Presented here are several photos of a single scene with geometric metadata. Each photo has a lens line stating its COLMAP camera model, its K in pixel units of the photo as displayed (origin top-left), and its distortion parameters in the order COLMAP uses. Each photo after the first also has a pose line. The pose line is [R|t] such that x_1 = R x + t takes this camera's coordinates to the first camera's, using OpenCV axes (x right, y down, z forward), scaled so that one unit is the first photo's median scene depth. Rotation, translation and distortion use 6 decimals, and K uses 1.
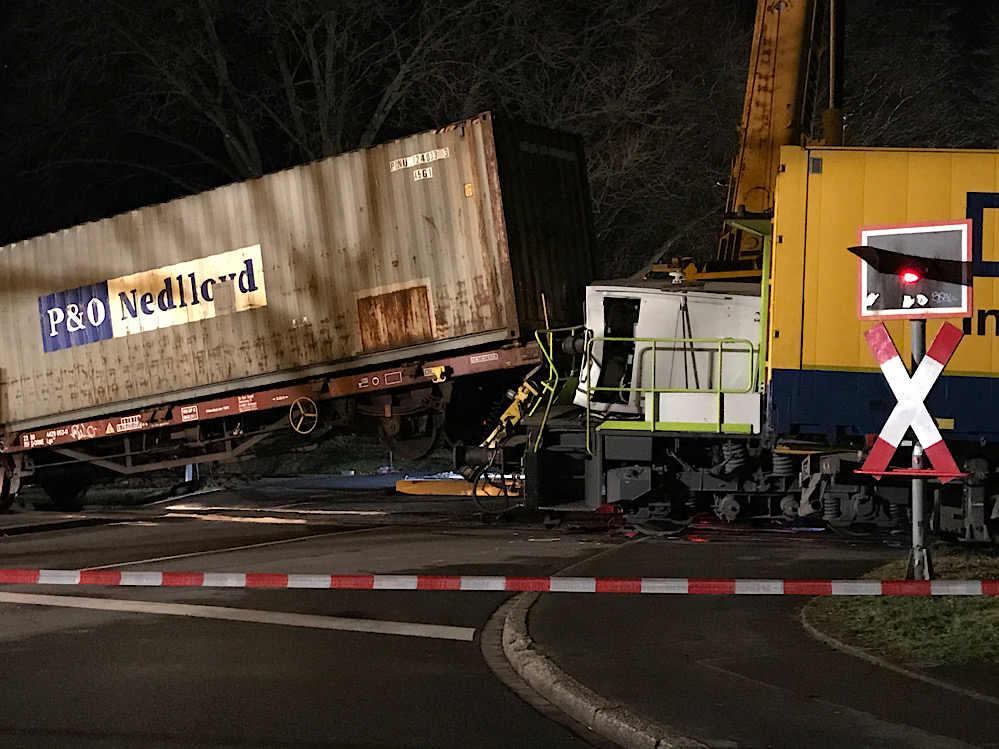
lens RADIAL K [[1658.1, 0, 497.7], [0, 1658.1, 352.4], [0, 0, 1]] dist [0.095894, 0.000000]
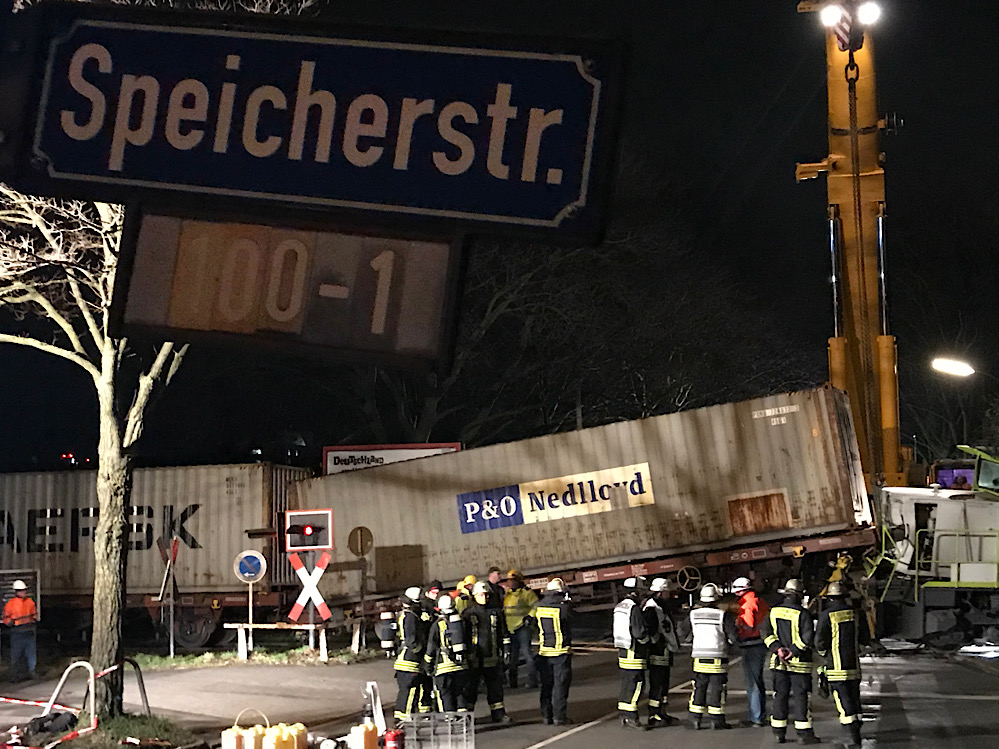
lens RADIAL K [[1658.1, 0, 479.6], [0, 1658.1, 339.2], [0, 0, 1]] dist [0.095894, 0.000000]
pose [[0.979679, 0.014834, 0.200021, -0.611075], [0.003102, 0.996021, -0.089060, -0.044118], [-0.200546, 0.087871, 0.975736, -0.455554]]
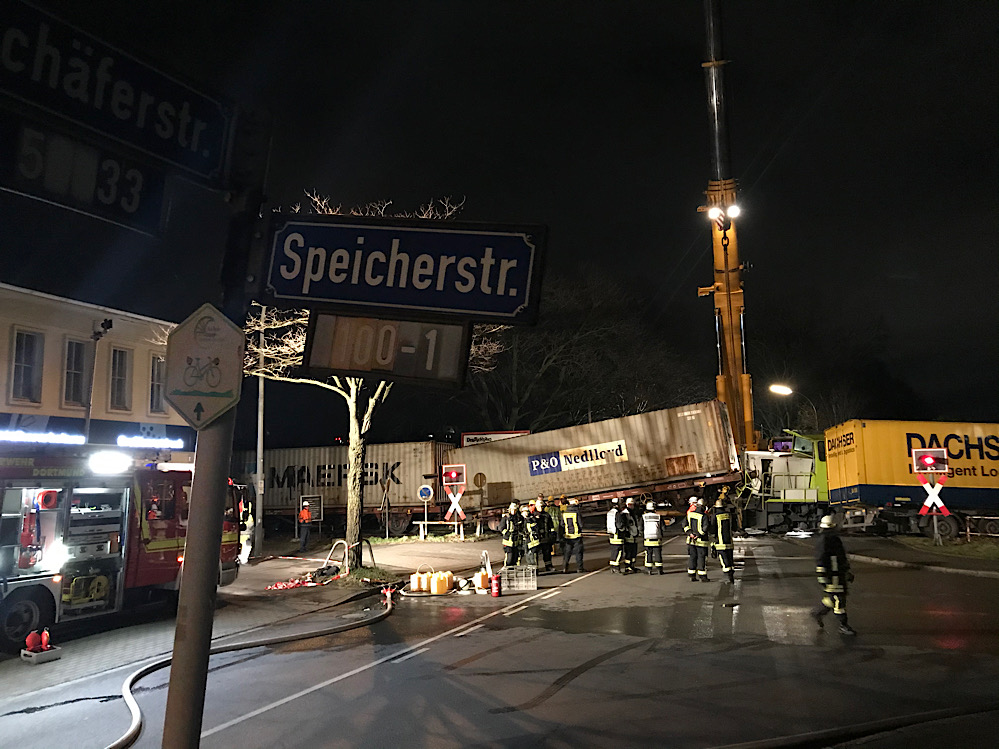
lens RADIAL K [[832.5, 0, 496.8], [0, 832.5, 356.7], [0, 0, 1]] dist [0.056011, -0.113944]
pose [[0.989082, 0.006888, 0.147208, -0.605717], [0.010311, 0.993224, -0.115754, -0.043305], [-0.147007, 0.116008, 0.982309, -0.458378]]
